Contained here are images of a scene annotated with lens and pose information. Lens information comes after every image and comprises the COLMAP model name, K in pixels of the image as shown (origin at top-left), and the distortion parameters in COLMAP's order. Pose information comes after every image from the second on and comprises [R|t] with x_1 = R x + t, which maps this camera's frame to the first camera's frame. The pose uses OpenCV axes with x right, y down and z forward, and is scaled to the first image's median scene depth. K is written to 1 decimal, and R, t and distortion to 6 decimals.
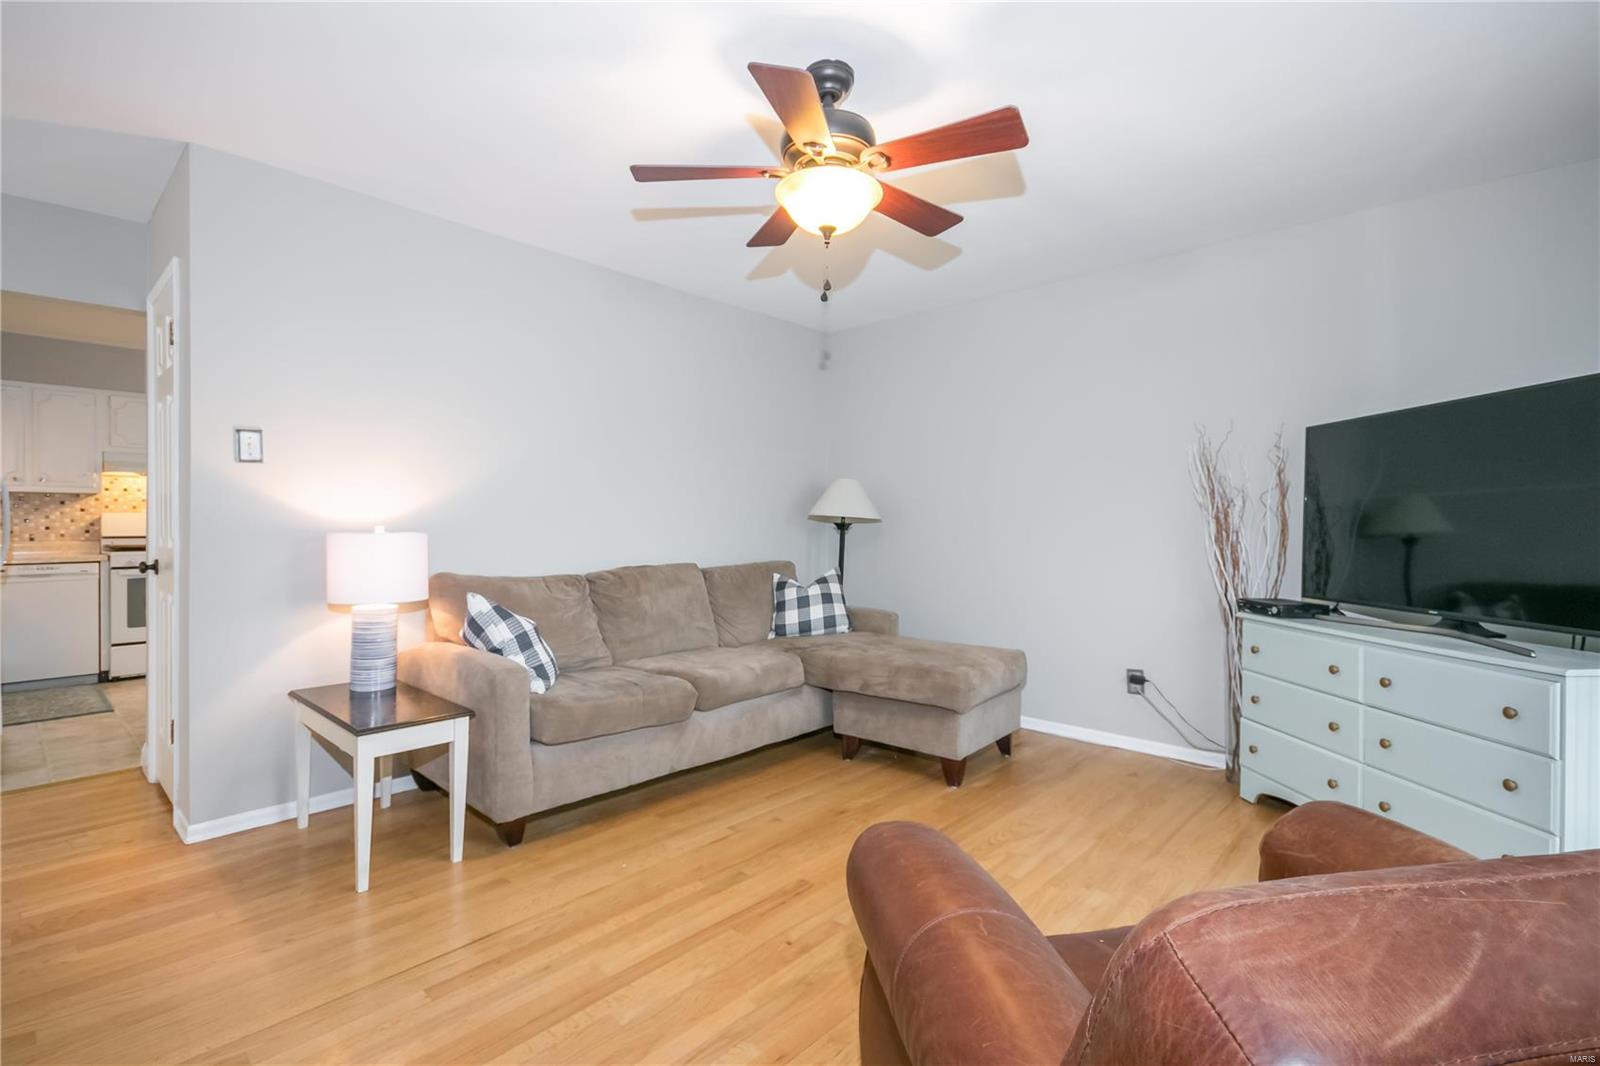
lens RADIAL K [[750.6, 0, 799.5], [0, 750.6, 534.9], [0, 0, 1]] dist [0.003361, -0.004043]
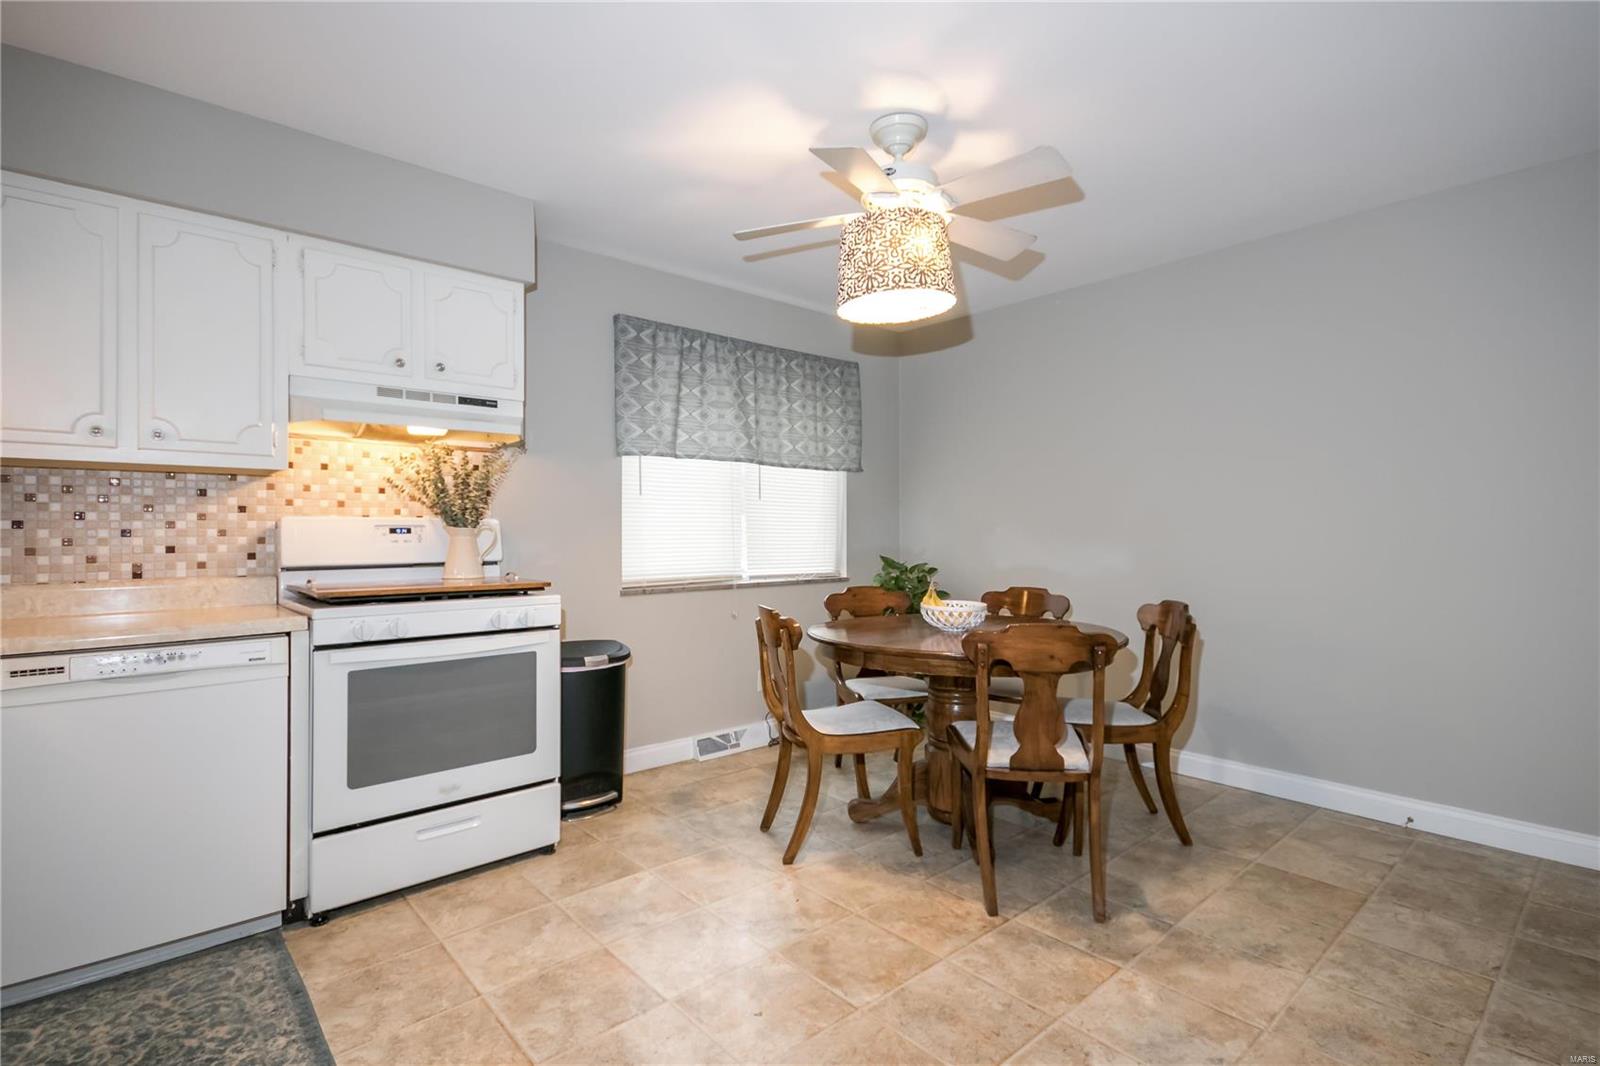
lens RADIAL K [[750.6, 0, 803.6], [0, 750.6, 538.1], [0, 0, 1]] dist [0.003361, -0.004043]
pose [[0.996005, -0.003809, -0.089217, -0.586615], [0.002921, 0.999945, -0.010081, -0.010107], [0.089251, 0.009780, 0.995961, 0.587501]]
